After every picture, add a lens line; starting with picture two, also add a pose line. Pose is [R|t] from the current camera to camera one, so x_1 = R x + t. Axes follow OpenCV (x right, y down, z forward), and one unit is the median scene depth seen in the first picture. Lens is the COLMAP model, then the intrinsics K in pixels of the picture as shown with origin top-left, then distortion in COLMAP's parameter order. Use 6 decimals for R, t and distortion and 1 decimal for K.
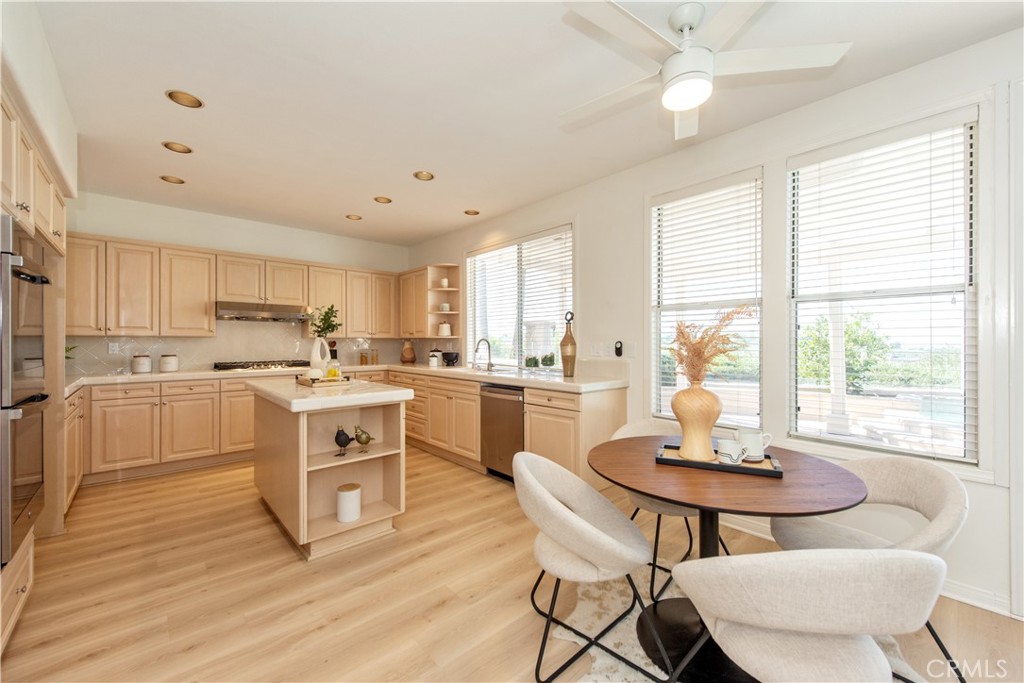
lens RADIAL K [[401.7, 0, 514.8], [0, 401.7, 339.6], [0, 0, 1]] dist [0.008510, -0.002481]
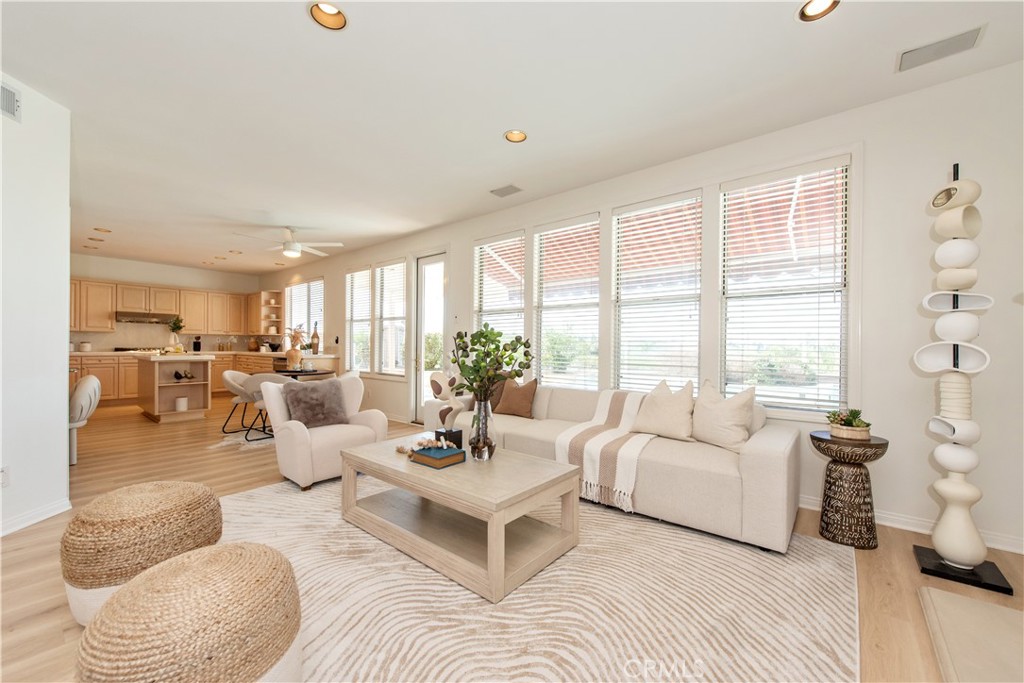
lens RADIAL K [[401.7, 0, 516.7], [0, 401.7, 342.8], [0, 0, 1]] dist [0.008510, -0.002481]
pose [[0.989062, 0.008803, 0.147236, 0.687555], [-0.008854, 0.999961, -0.000316, 0.023425], [-0.147233, -0.000991, 0.989101, -0.944974]]
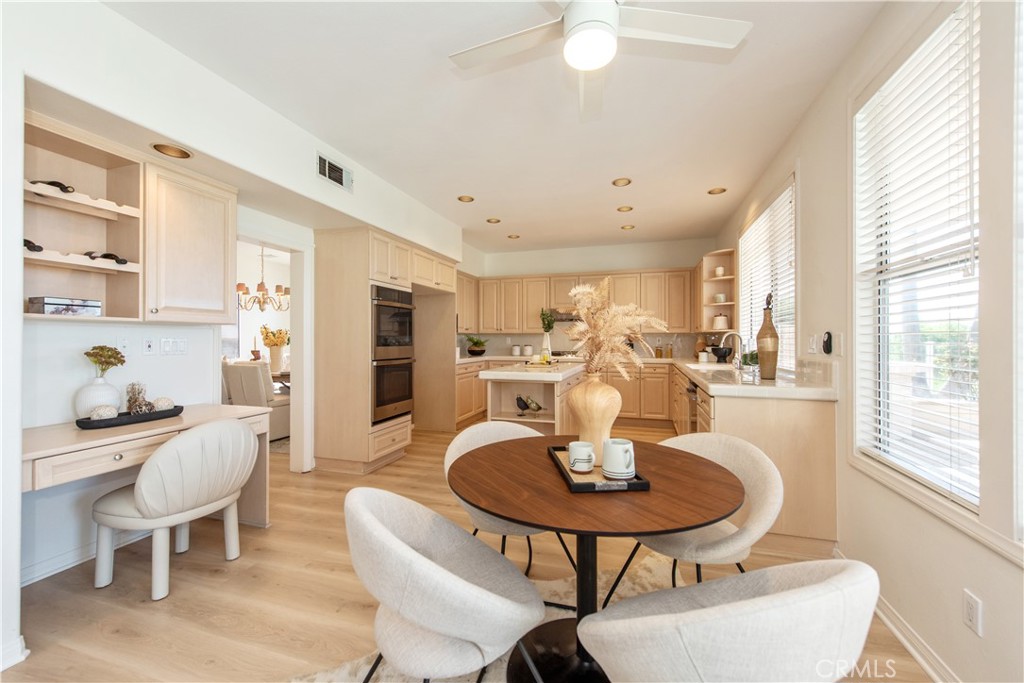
lens RADIAL K [[401.7, 0, 521.5], [0, 401.7, 338.9], [0, 0, 1]] dist [0.008510, -0.002481]
pose [[0.509241, -0.000698, -0.860624, 0.454863], [0.005206, 0.999984, 0.002269, 0.009562], [0.860608, -0.005635, 0.509237, 0.170393]]
